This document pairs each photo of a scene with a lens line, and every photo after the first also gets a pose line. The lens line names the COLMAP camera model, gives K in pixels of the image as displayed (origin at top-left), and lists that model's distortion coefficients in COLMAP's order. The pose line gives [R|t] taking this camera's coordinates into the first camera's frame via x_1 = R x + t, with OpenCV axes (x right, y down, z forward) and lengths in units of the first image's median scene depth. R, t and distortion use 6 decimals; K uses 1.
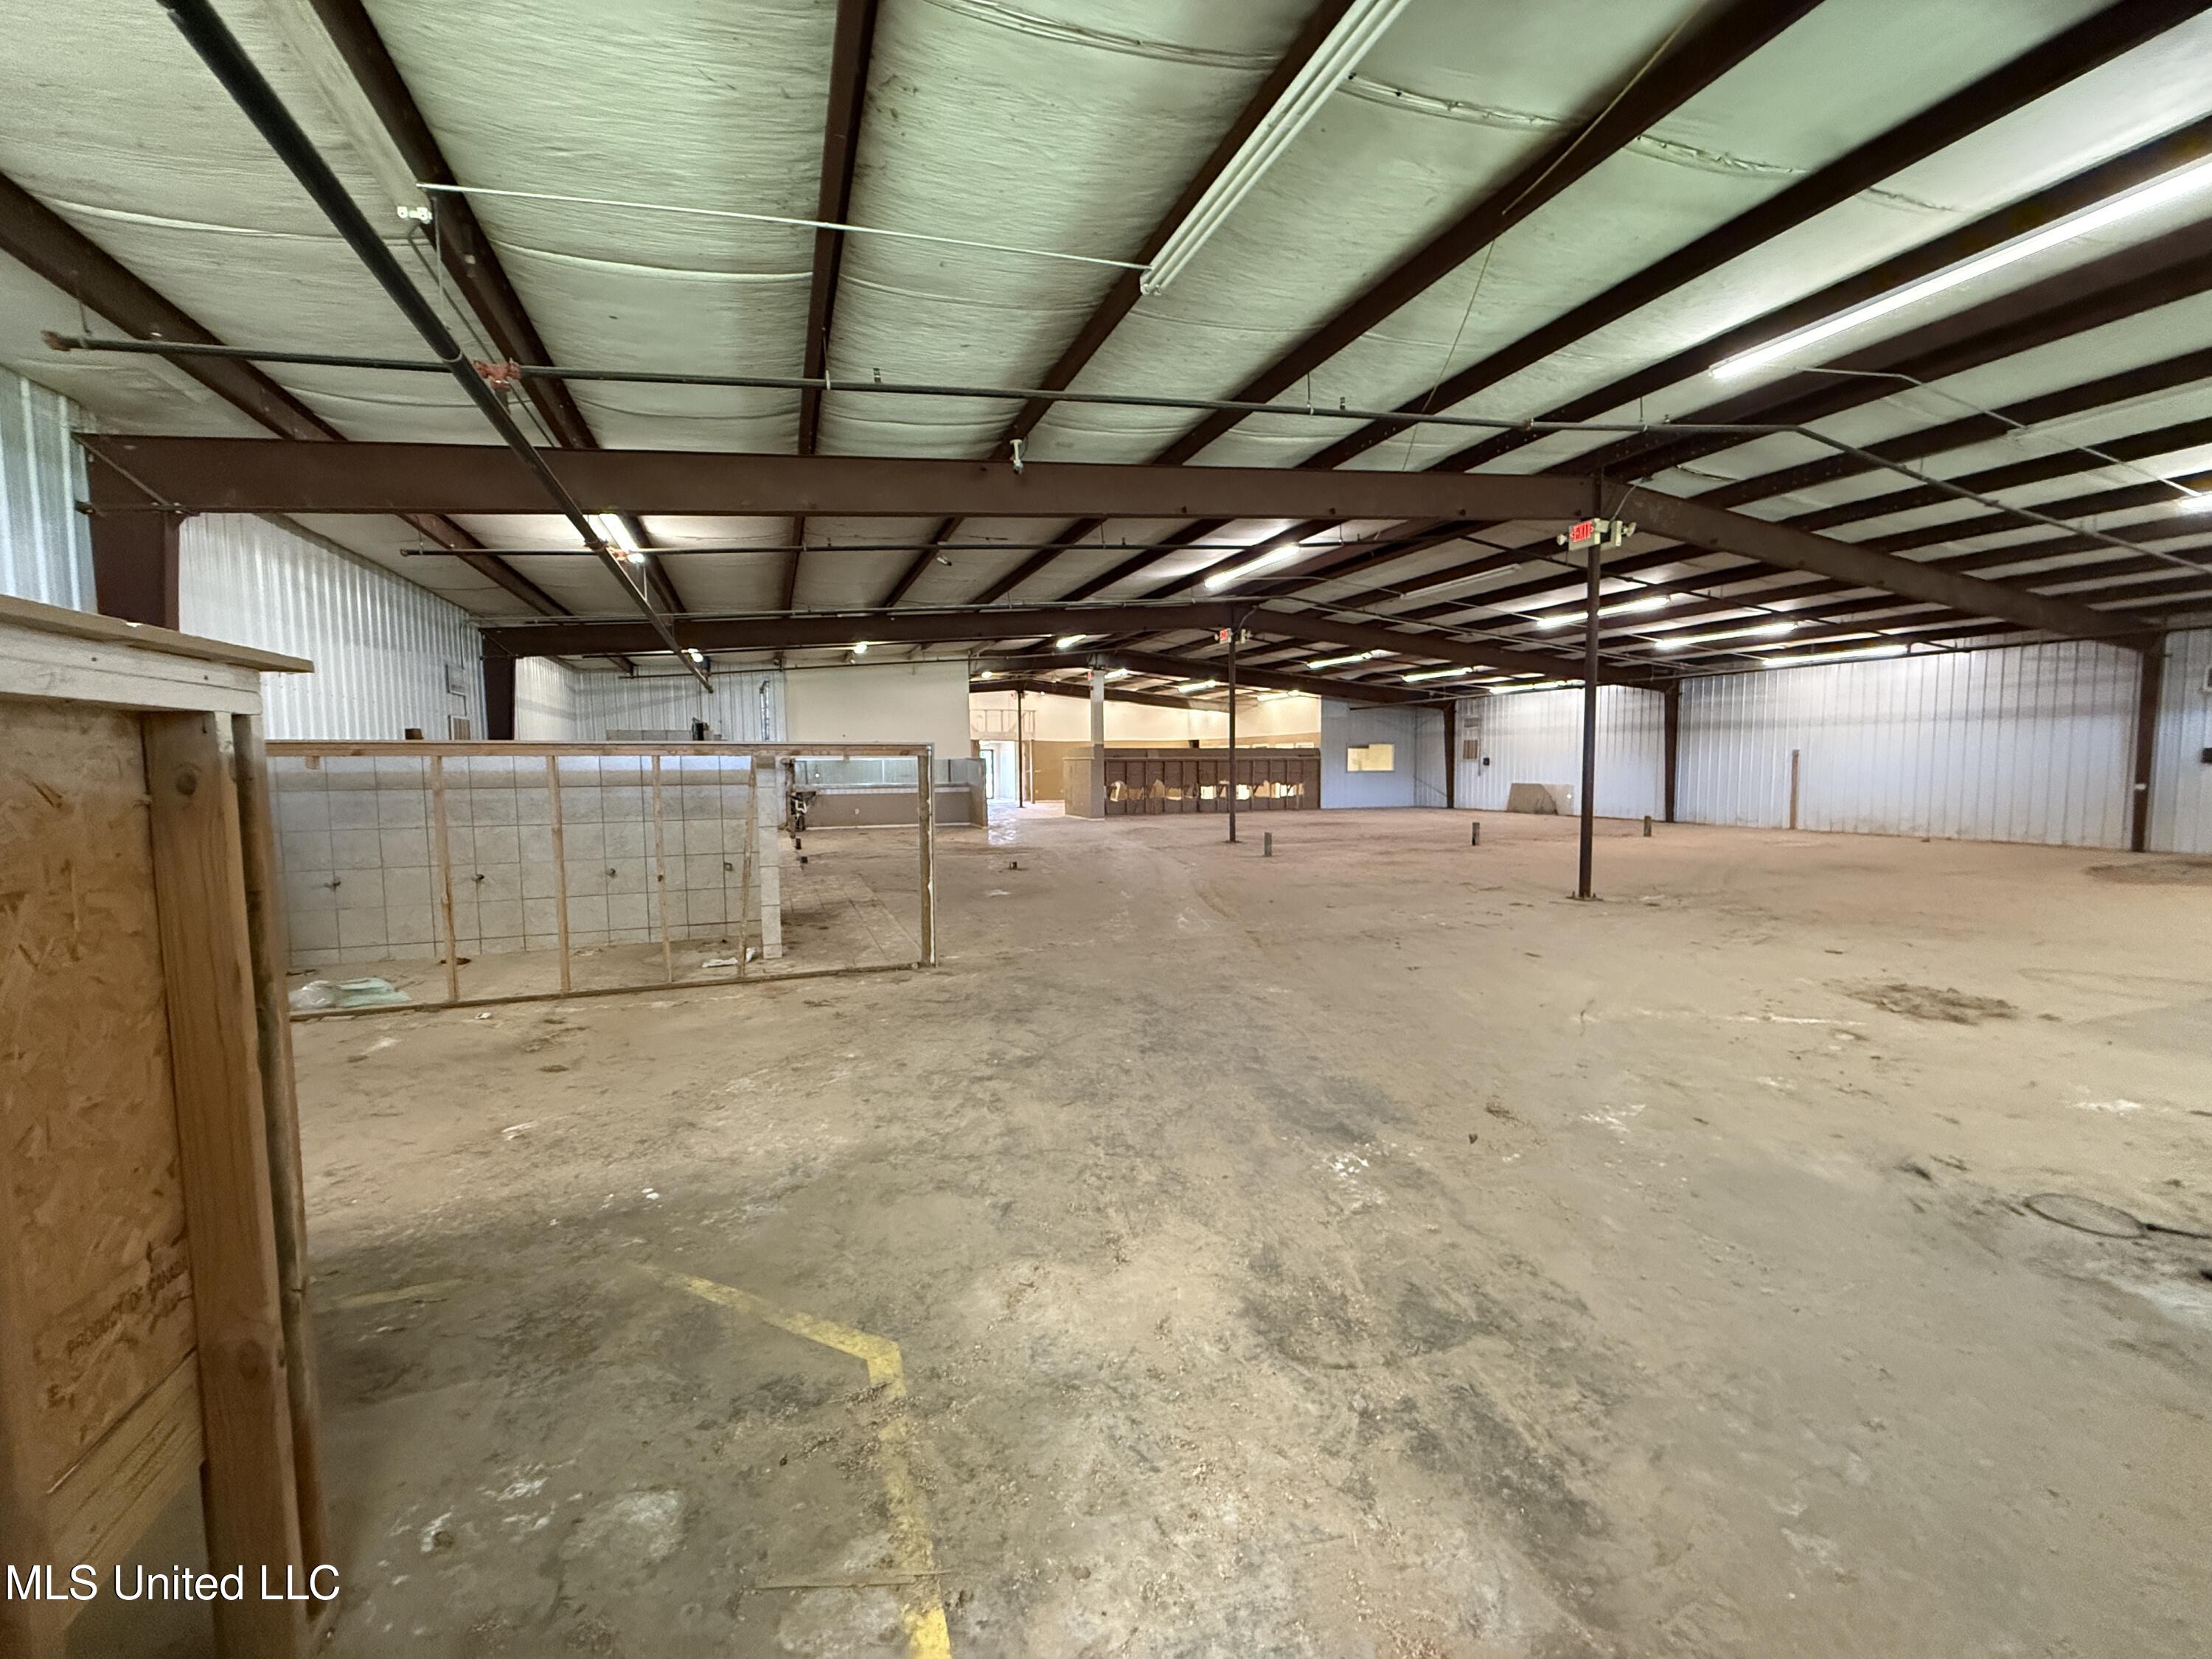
lens RADIAL K [[887.1, 0, 1112.3], [0, 887.1, 823.9], [0, 0, 1]] dist [0.002618, 0.000095]
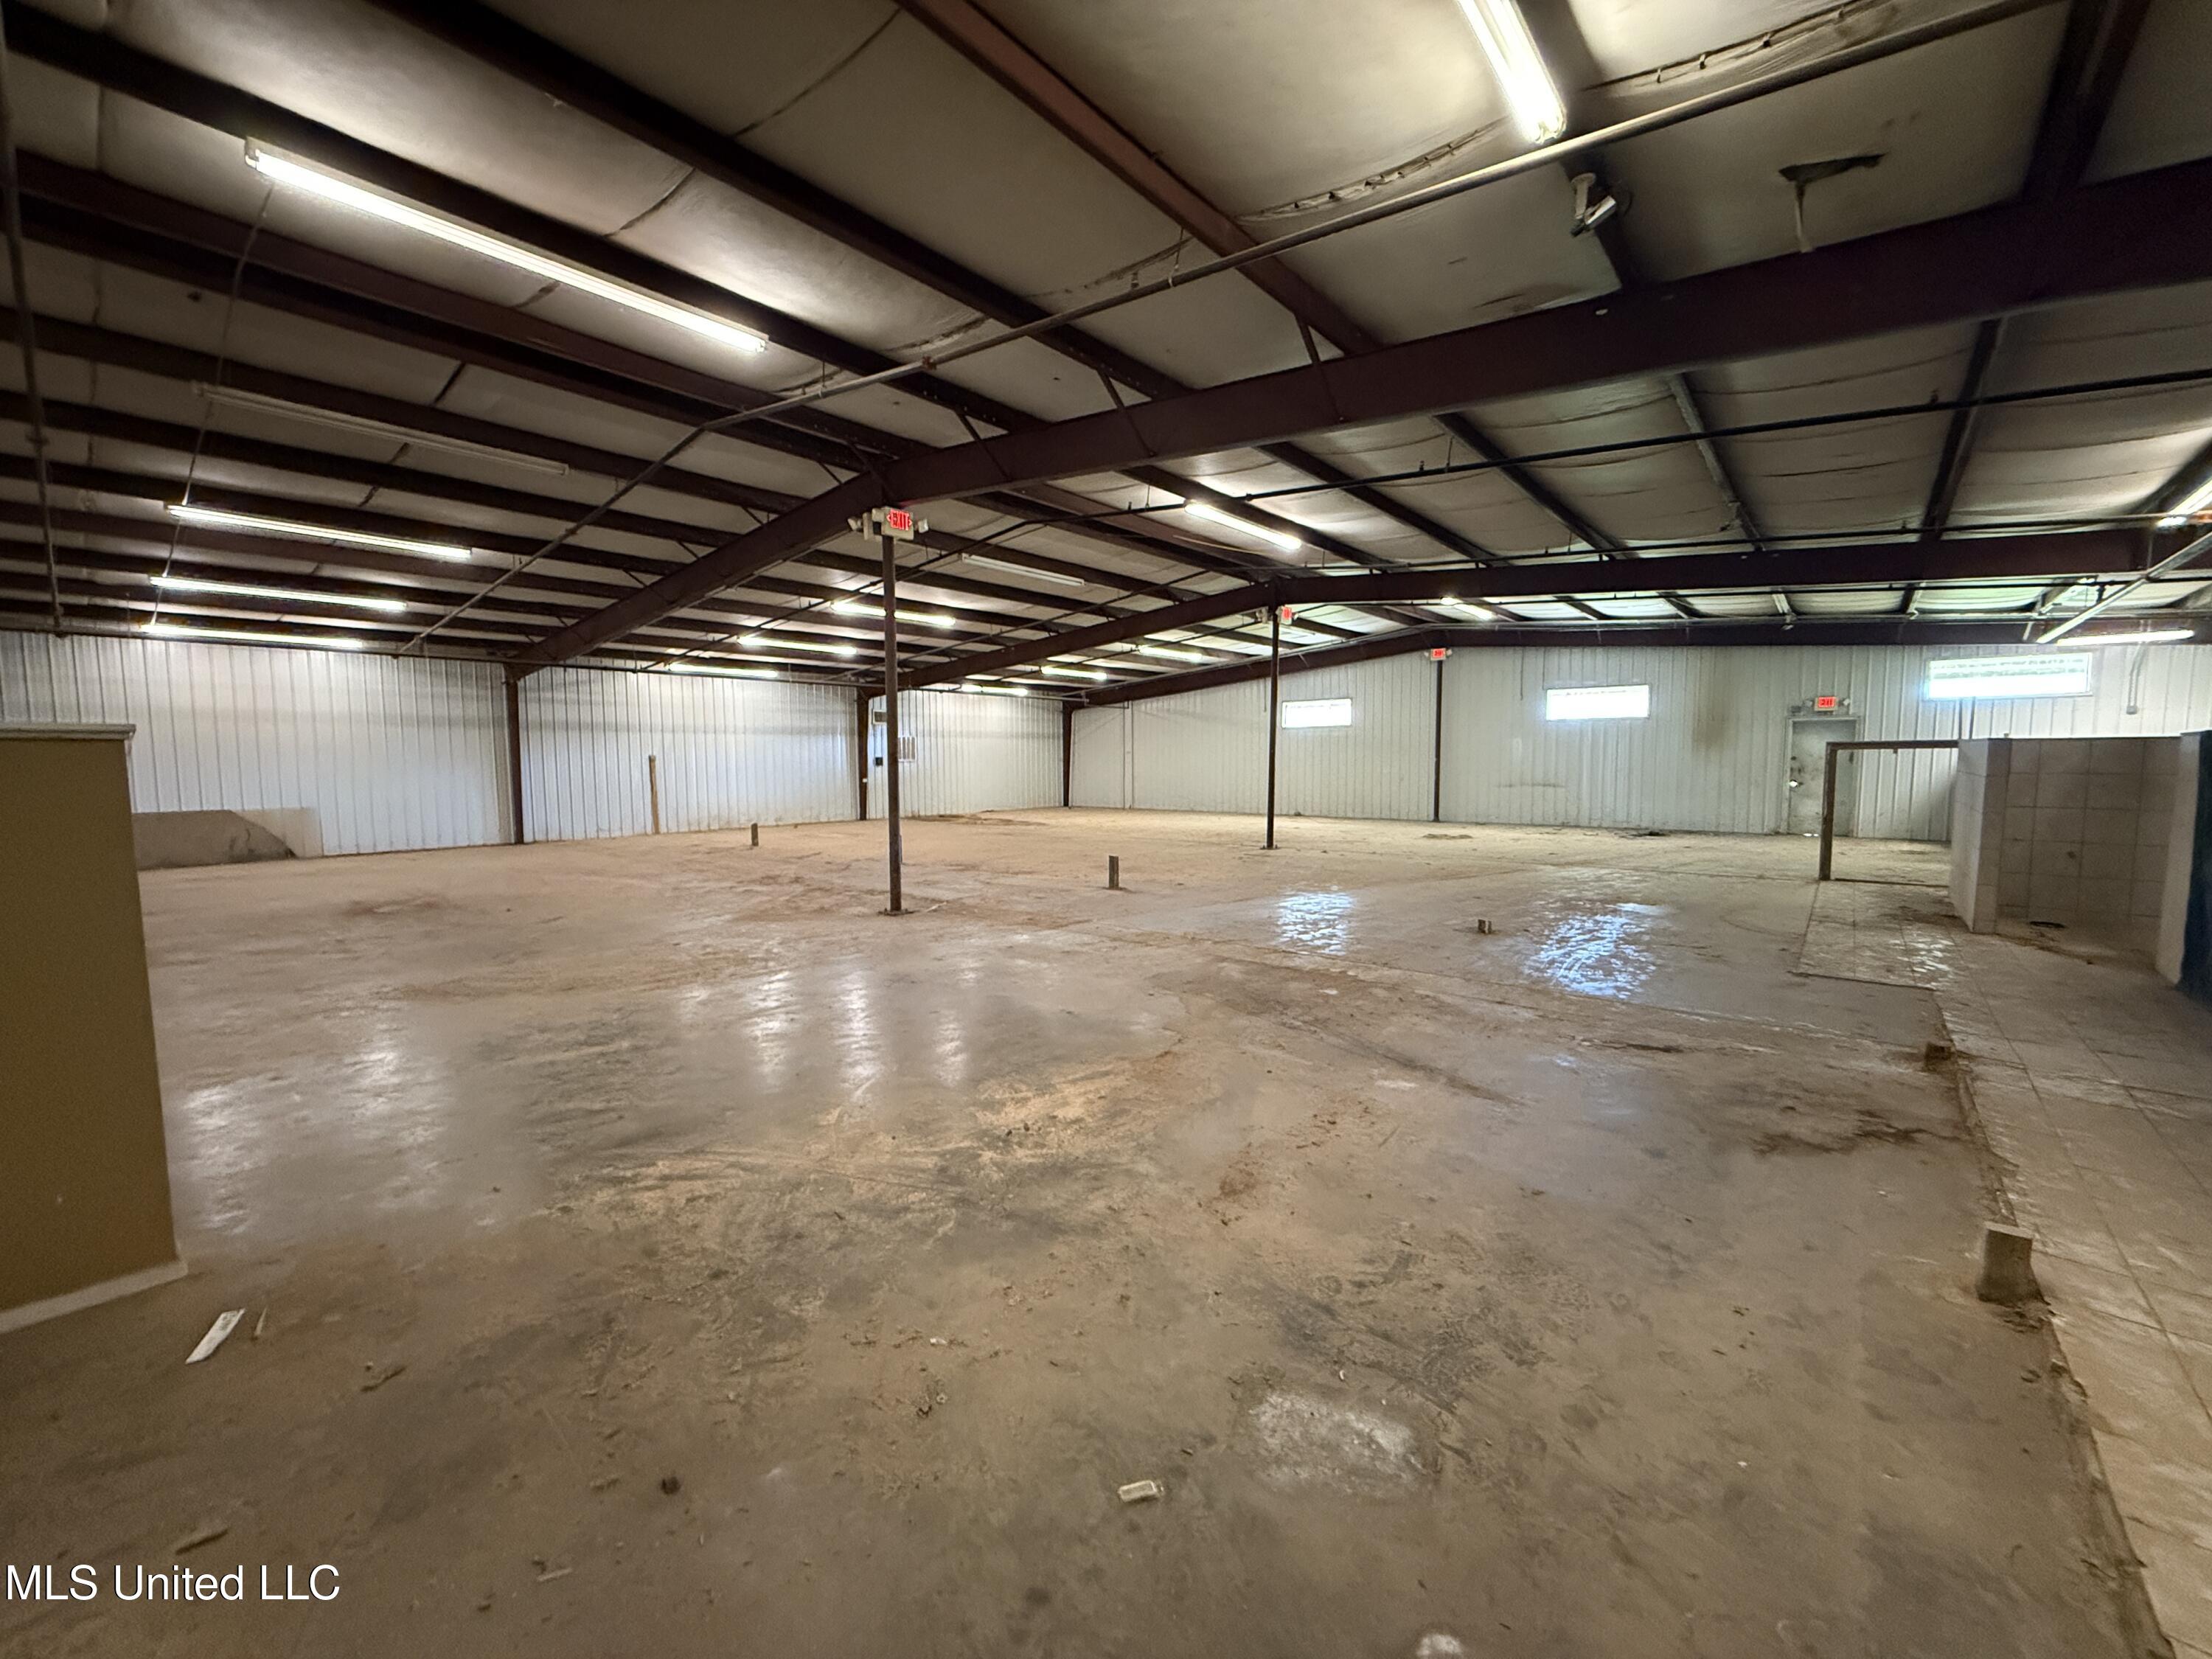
lens RADIAL K [[887.1, 0, 1095.6], [0, 887.1, 831.8], [0, 0, 1]] dist [0.002618, 0.000095]
pose [[-0.465271, -0.064506, 0.882815, -0.281251], [0.072884, 0.991163, 0.110835, -0.056546], [-0.882163, 0.115911, -0.456457, 0.805842]]
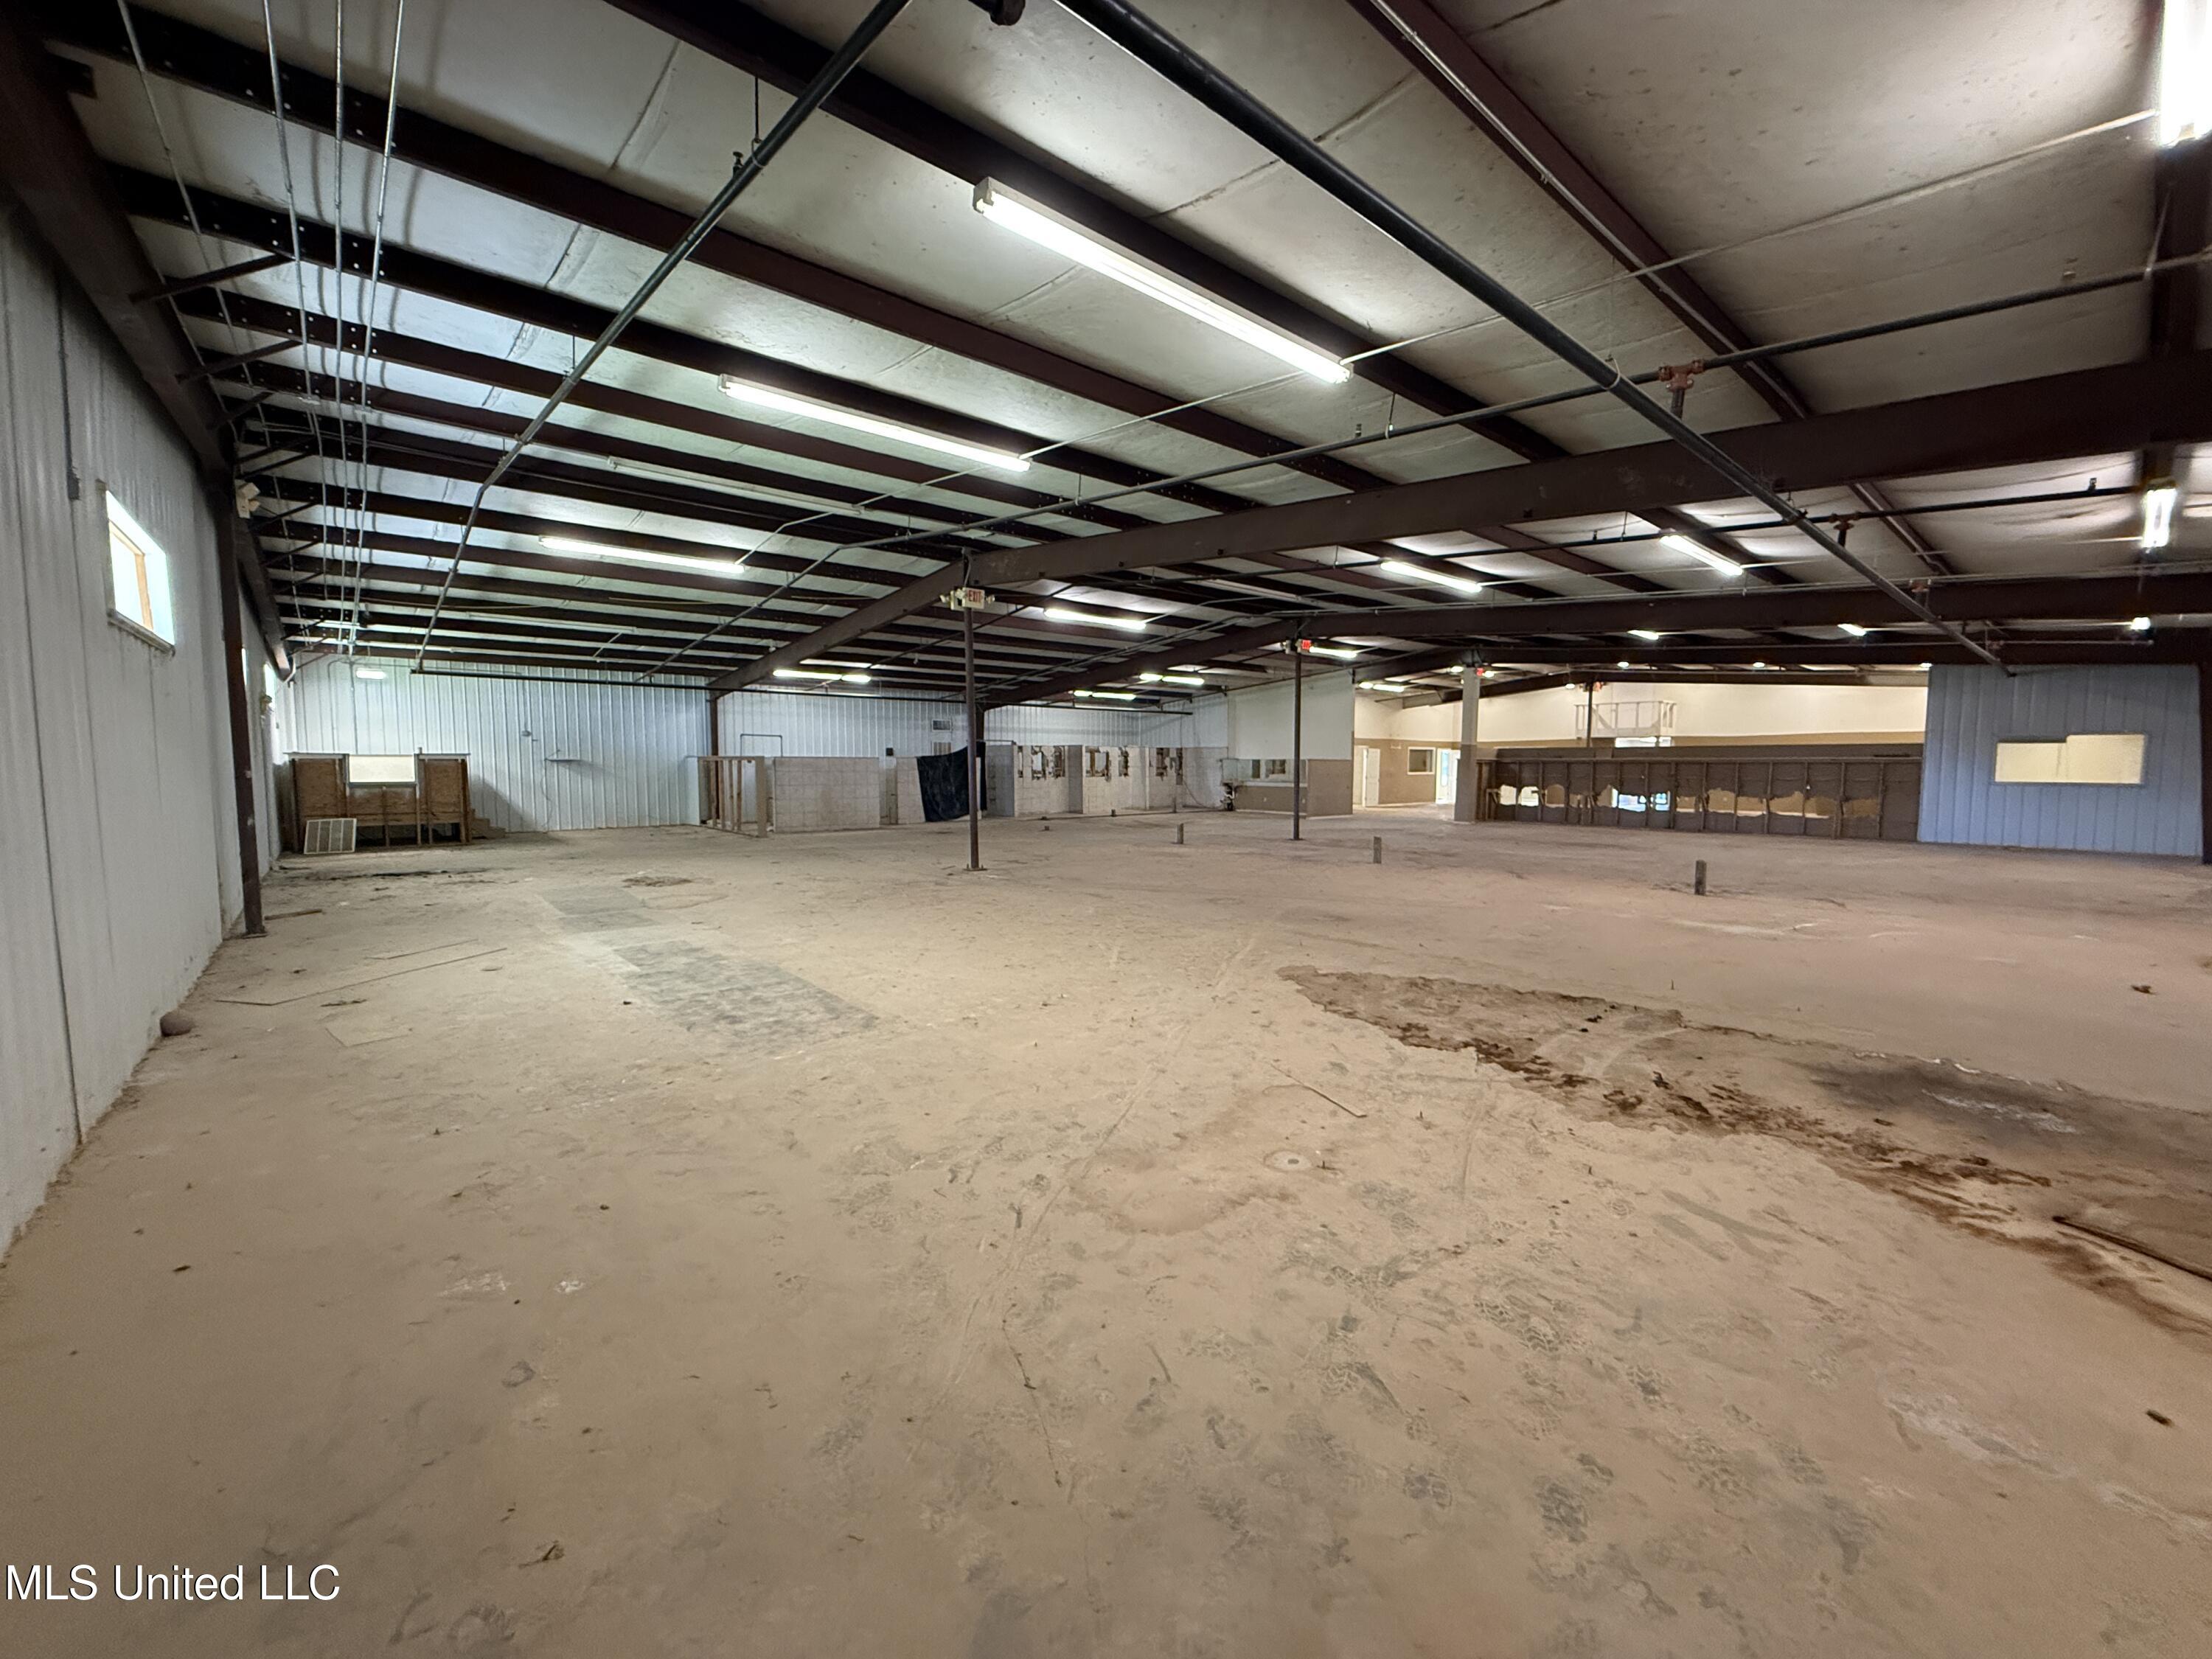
lens RADIAL K [[887.1, 0, 1103.7], [0, 887.1, 817.6], [0, 0, 1]] dist [0.002618, 0.000095]
pose [[0.321826, 0.068289, -0.944333, 0.729455], [-0.069413, 0.996413, 0.048400, -0.027341], [0.944251, 0.049972, 0.325412, 0.286477]]
